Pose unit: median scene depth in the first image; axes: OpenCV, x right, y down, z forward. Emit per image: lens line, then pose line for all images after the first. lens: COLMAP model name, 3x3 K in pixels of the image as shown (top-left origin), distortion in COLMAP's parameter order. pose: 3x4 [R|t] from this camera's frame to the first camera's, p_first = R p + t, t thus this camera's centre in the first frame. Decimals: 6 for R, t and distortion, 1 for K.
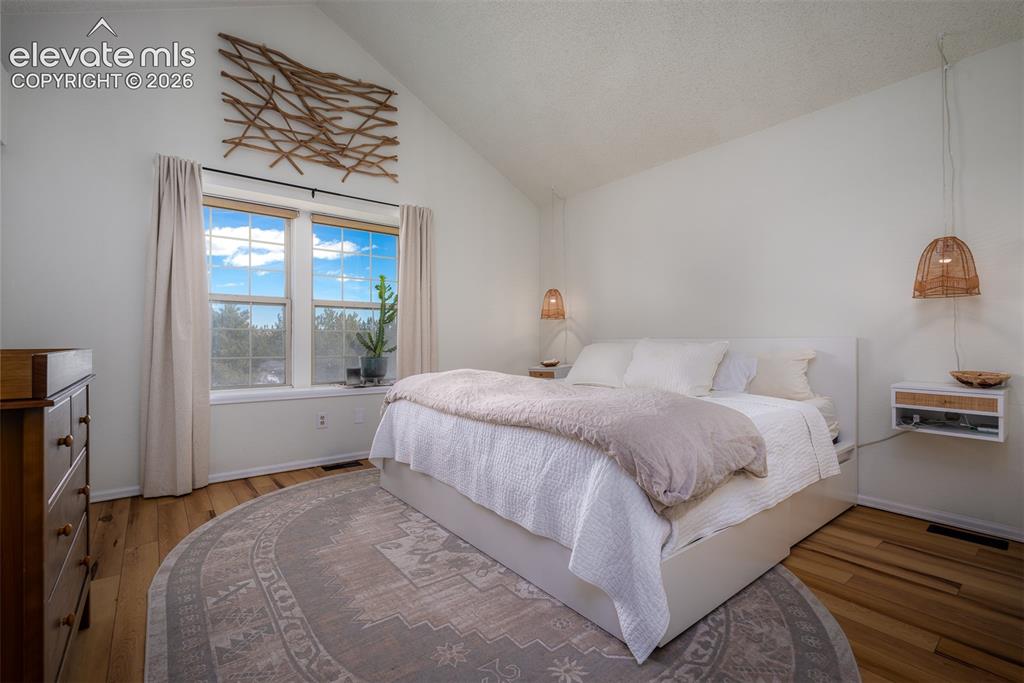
lens RADIAL K [[457.6, 0, 512.7], [0, 457.6, 335.4], [0, 0, 1]] dist [0.001097, -0.001127]
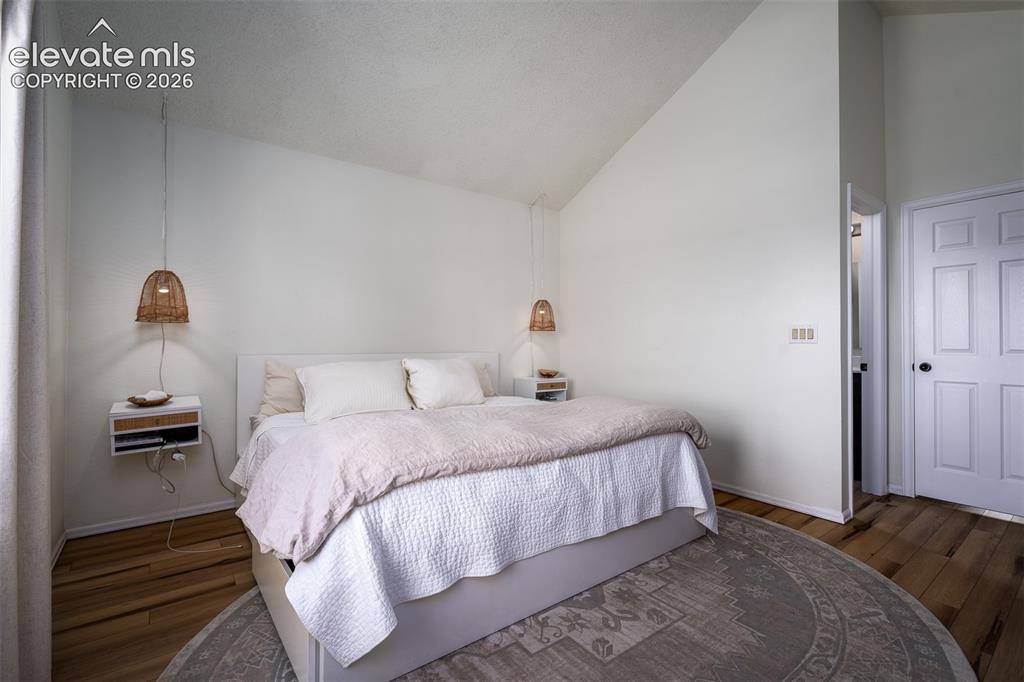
lens RADIAL K [[457.6, 0, 535.4], [0, 457.6, 337.9], [0, 0, 1]] dist [0.001097, -0.001127]
pose [[-0.006425, 0.012284, 0.999904, -1.039507], [-0.016719, 0.999783, -0.012390, -0.035589], [-0.999840, -0.016797, -0.006218, 1.145016]]
